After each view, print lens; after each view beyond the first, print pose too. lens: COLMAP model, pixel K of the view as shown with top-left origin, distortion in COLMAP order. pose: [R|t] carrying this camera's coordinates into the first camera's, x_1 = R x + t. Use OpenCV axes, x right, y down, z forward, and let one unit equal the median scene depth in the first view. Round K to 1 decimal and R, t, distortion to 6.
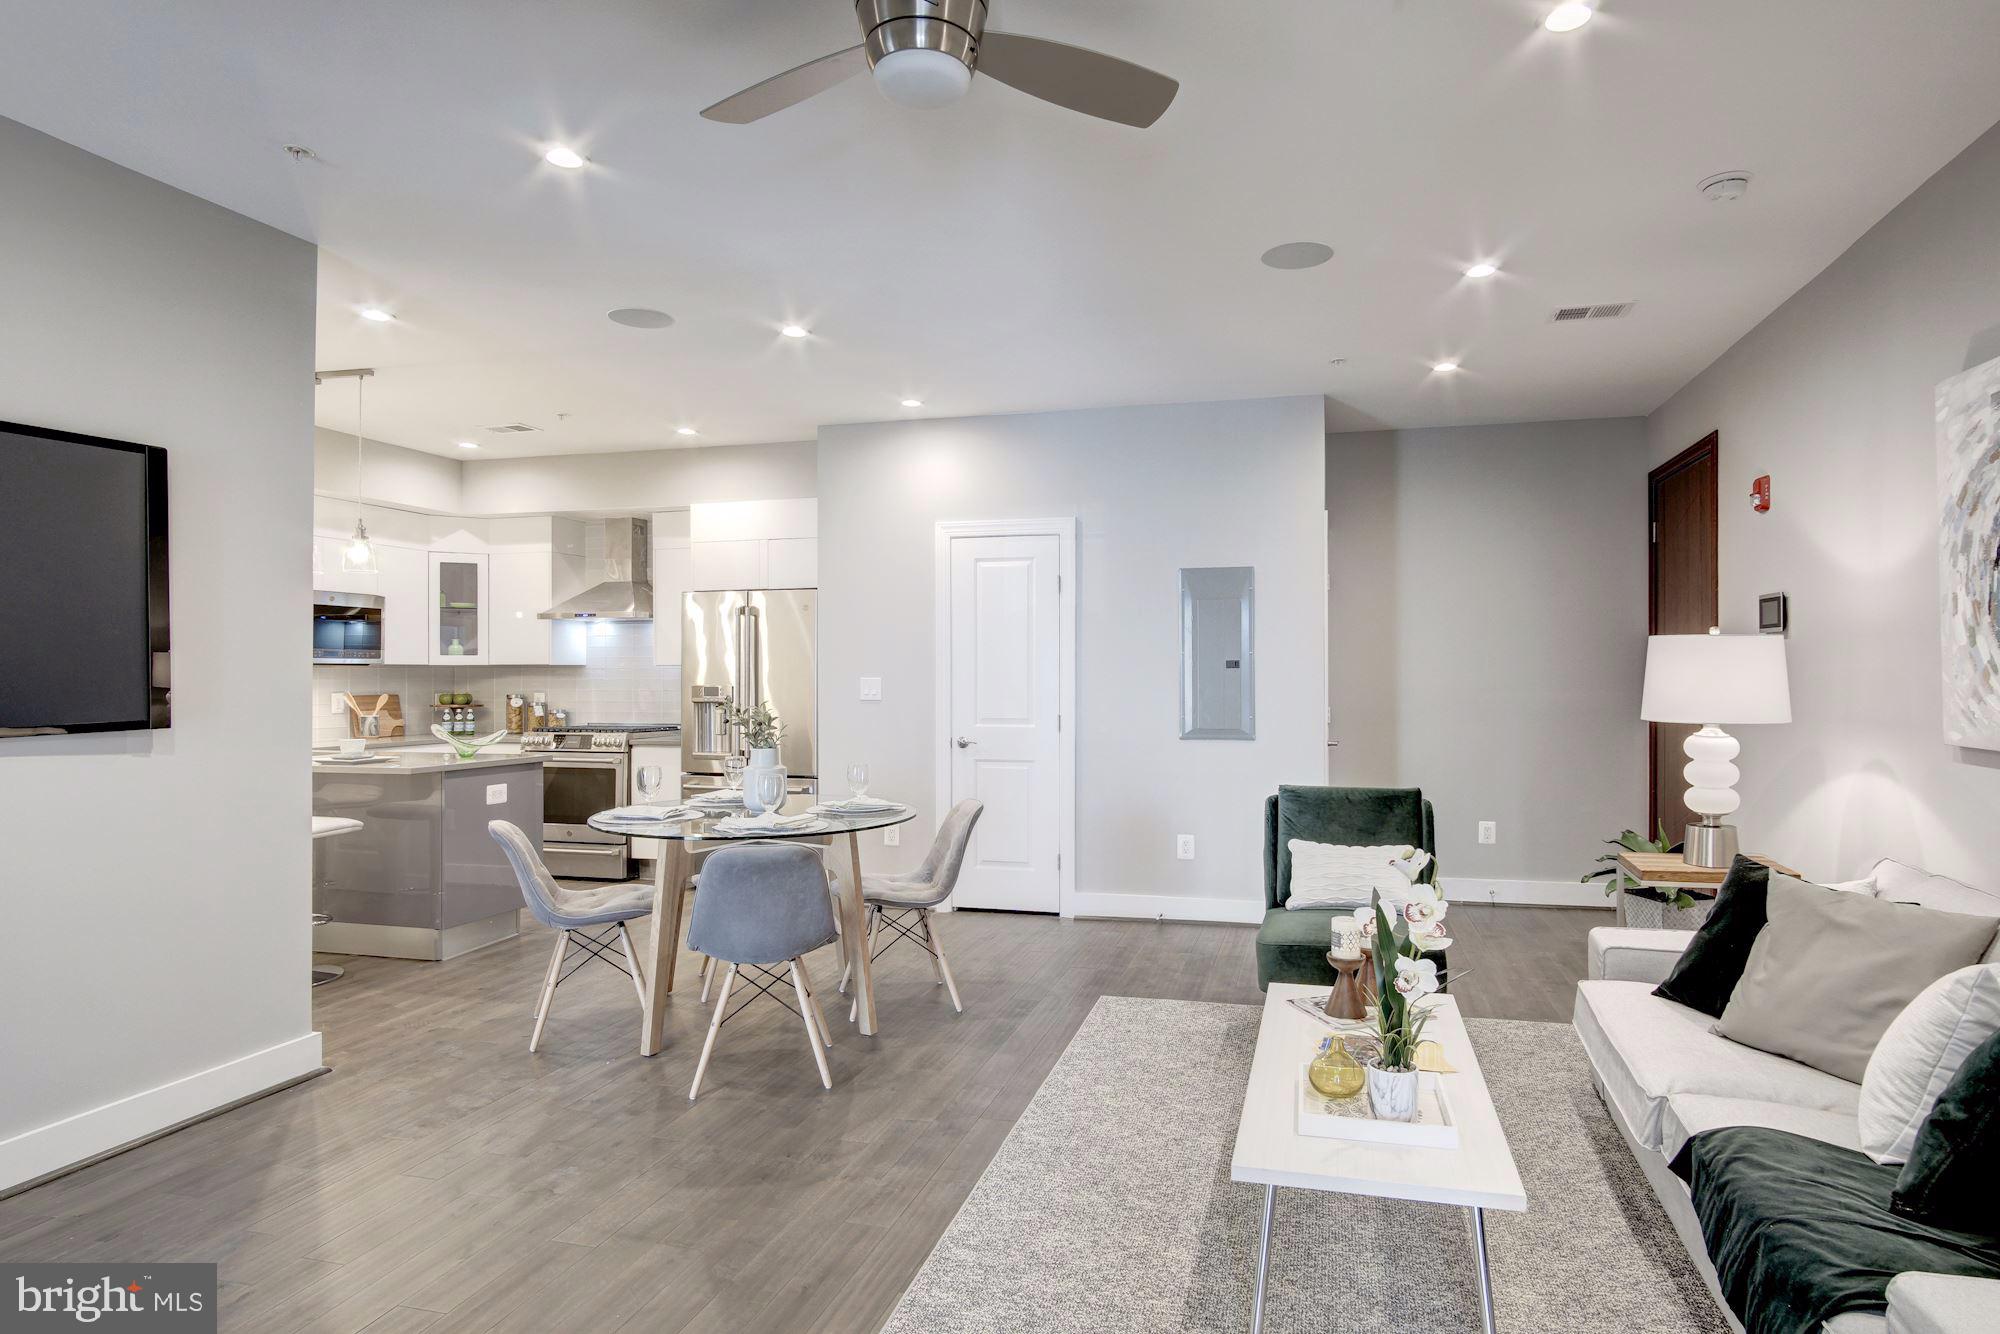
lens RADIAL K [[1046.2, 0, 1039.8], [0, 1046.2, 664.3], [0, 0, 1]] dist [-0.005210, -0.000029]
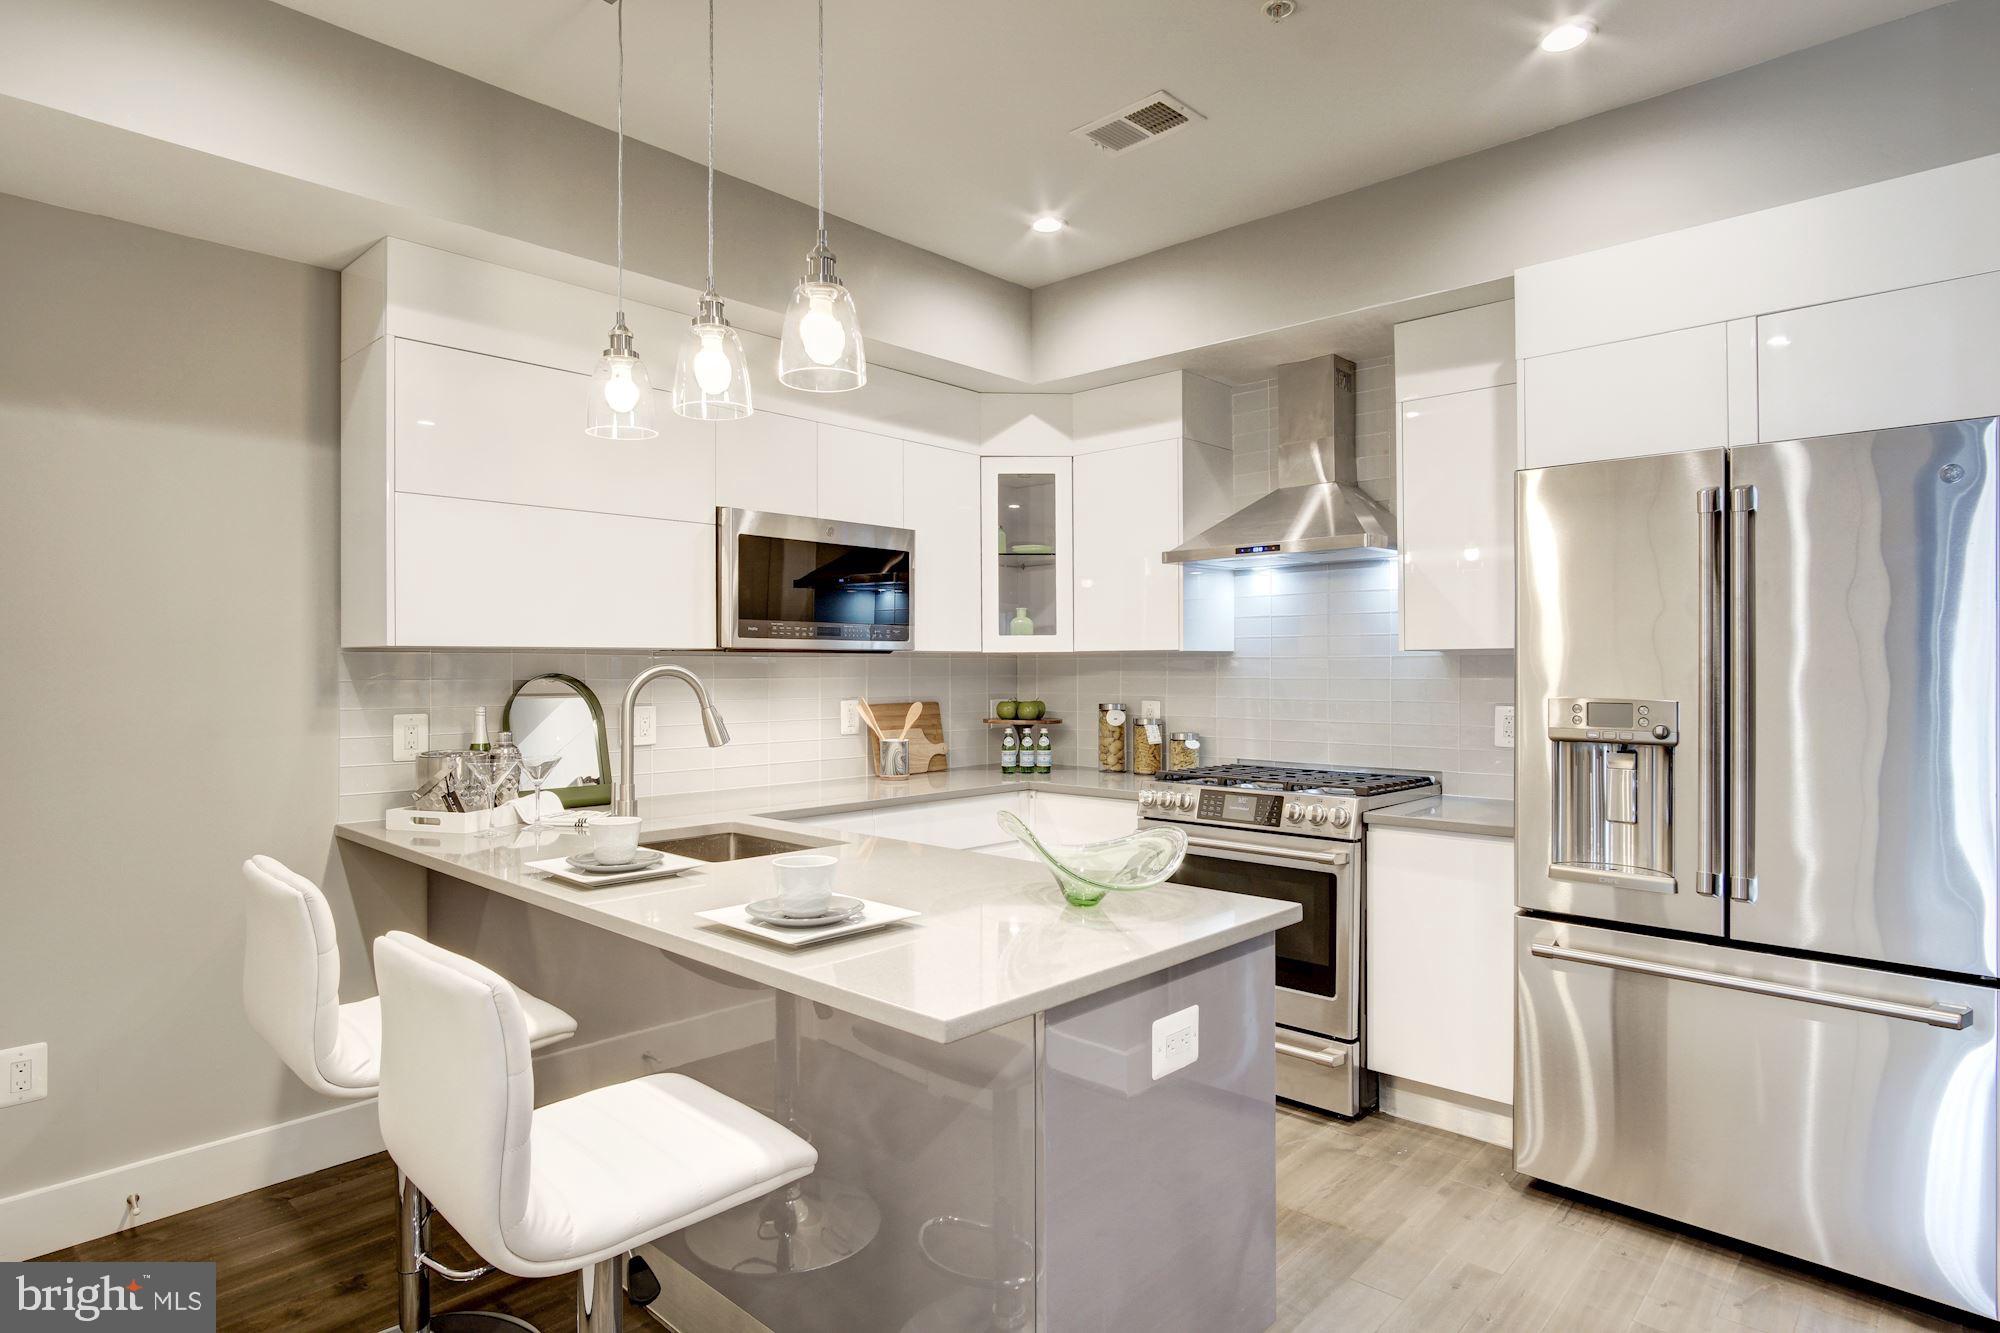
lens RADIAL K [[1087.5, 0, 995.7], [0, 1087.5, 663.1], [0, 0, 1]] dist [-0.001378, -0.000066]
pose [[0.872362, -0.000839, -0.488860, -0.281319], [0.004636, 0.999968, 0.006556, 0.002635], [0.488838, -0.007985, 0.872338, 0.473737]]
